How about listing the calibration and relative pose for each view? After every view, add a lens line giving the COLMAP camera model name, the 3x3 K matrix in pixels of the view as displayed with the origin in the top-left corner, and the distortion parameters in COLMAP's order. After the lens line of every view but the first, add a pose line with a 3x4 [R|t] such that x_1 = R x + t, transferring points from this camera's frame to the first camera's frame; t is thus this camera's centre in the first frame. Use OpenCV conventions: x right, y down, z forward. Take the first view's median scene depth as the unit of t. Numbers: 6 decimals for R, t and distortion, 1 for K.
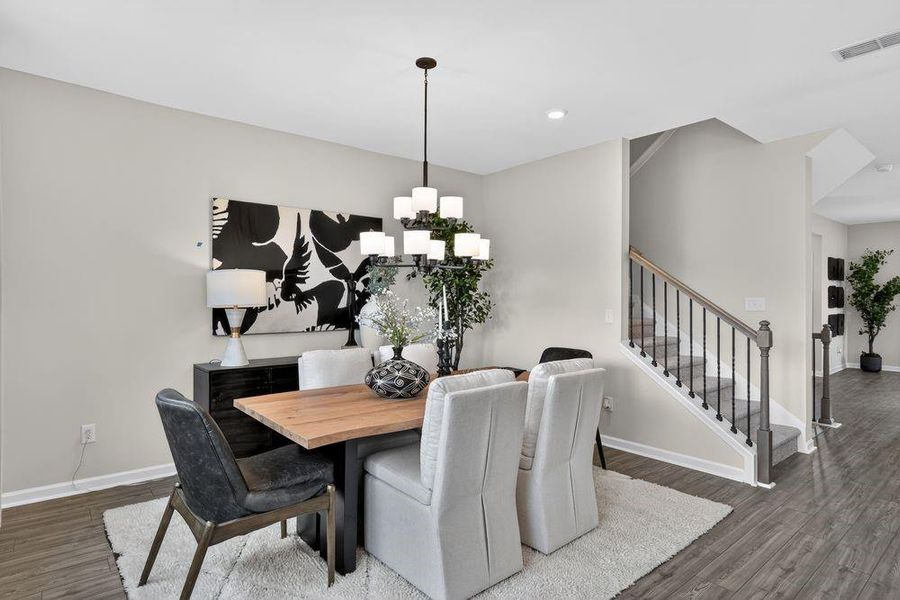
lens RADIAL K [[467.0, 0, 445.7], [0, 467.0, 295.8], [0, 0, 1]] dist [-0.022079, -0.000712]
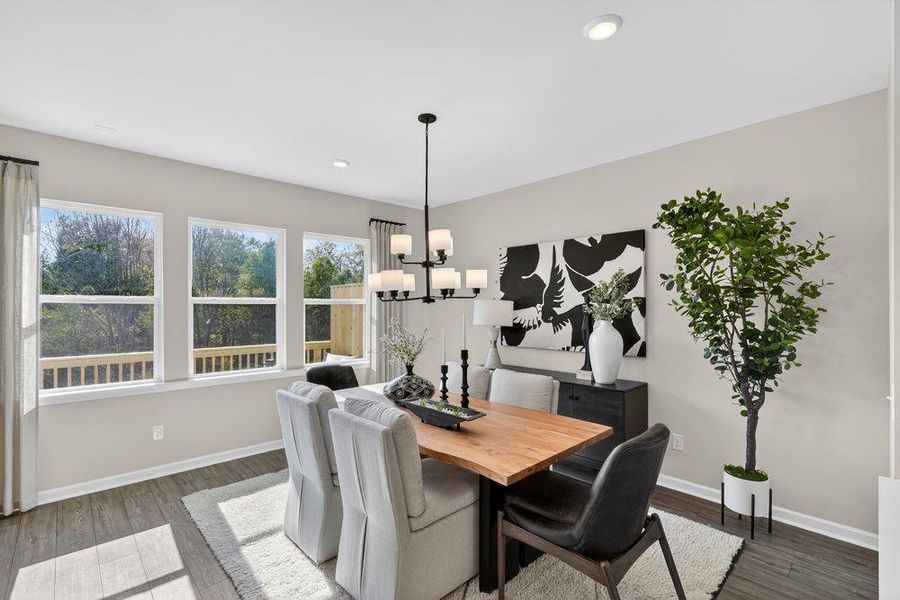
lens RADIAL K [[401.4, 0, 453.5], [0, 401.4, 300.6], [0, 0, 1]] dist [-0.010827, -0.000083]
pose [[0.075779, -0.015051, -0.997011, 0.631696], [0.004402, 0.999881, -0.014760, -0.029197], [0.997115, -0.003270, 0.075836, 0.670679]]
